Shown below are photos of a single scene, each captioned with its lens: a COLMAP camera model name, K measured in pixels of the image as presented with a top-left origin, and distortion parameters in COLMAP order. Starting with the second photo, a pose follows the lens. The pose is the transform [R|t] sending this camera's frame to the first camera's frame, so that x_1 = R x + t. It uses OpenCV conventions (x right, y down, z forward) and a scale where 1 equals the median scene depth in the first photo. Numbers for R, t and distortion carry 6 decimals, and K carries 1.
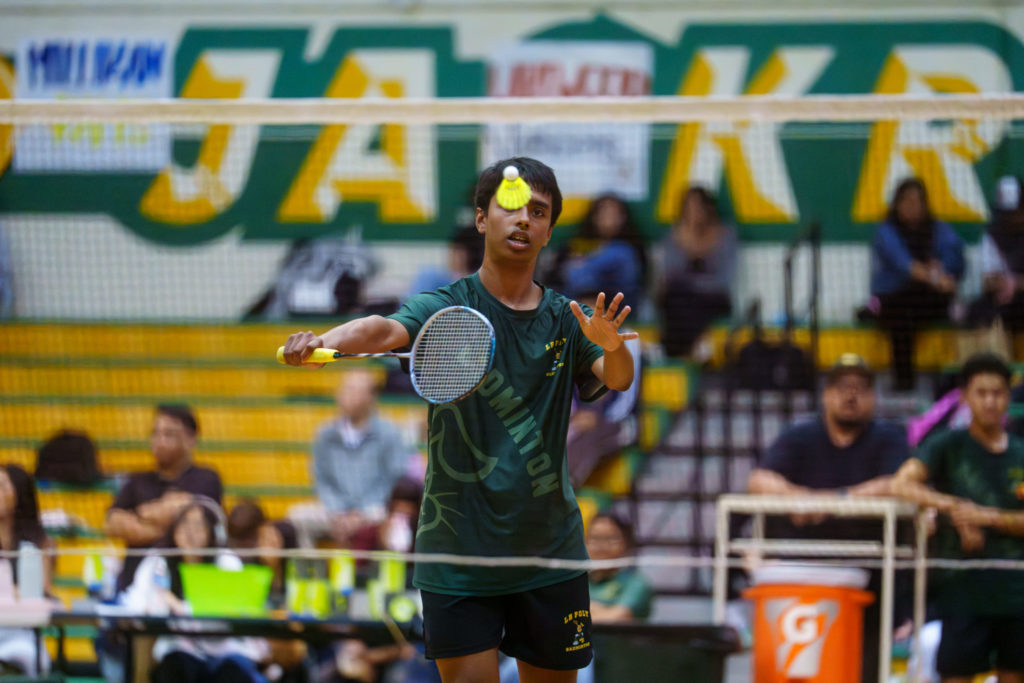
lens RADIAL K [[5700.4, 0, 547.9], [0, 5700.4, 396.8], [0, 0, 1]] dist [0.510764, 0.000000]
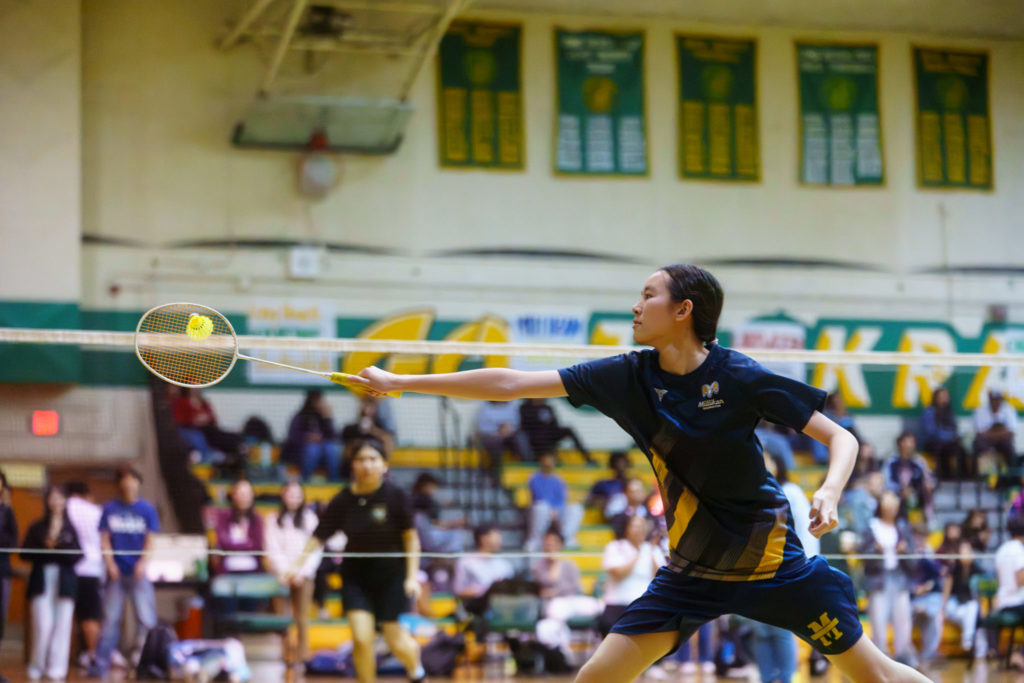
lens RADIAL K [[2856.0, 0, 512.1], [0, 2856.0, 340.6], [0, 0, 1]] dist [-0.072119, 0.000000]
pose [[0.841662, 0.025785, 0.539389, -0.658033], [0.000436, 0.998827, -0.048429, -0.002465], [-0.540005, 0.040996, 0.840663, 0.129345]]
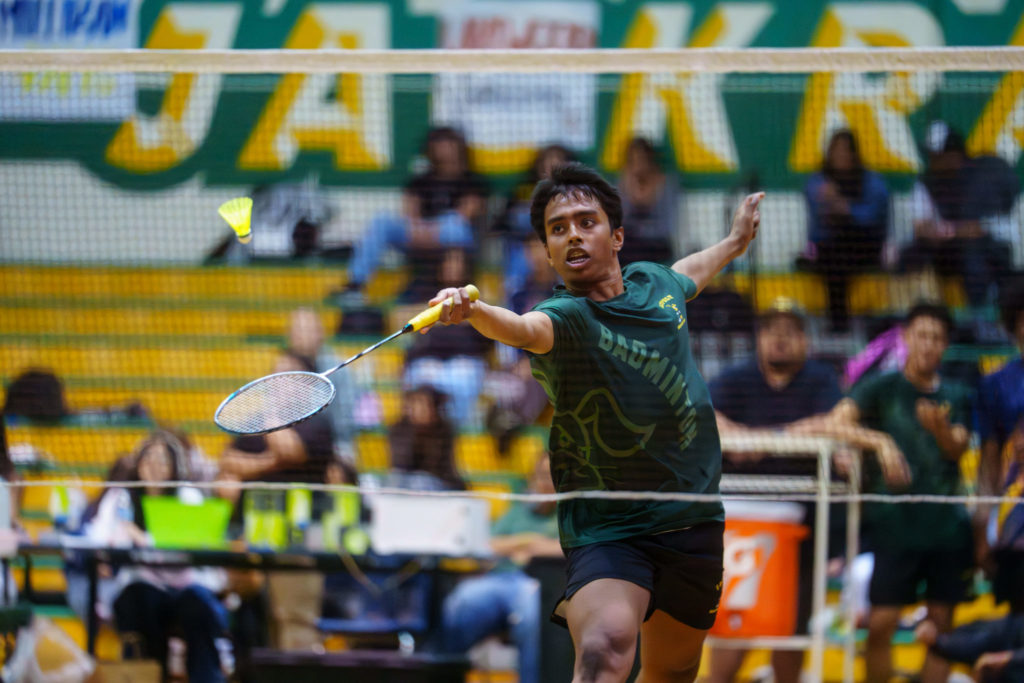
lens RADIAL K [[5700.4, 0, 500.2], [0, 5700.4, 383.0], [0, 0, 1]] dist [0.510764, 0.000000]
pose [[0.999984, 0.003664, 0.004245, -0.003777], [-0.003692, 0.999971, 0.006586, 0.001397], [-0.004221, -0.006601, 0.999969, -0.041358]]
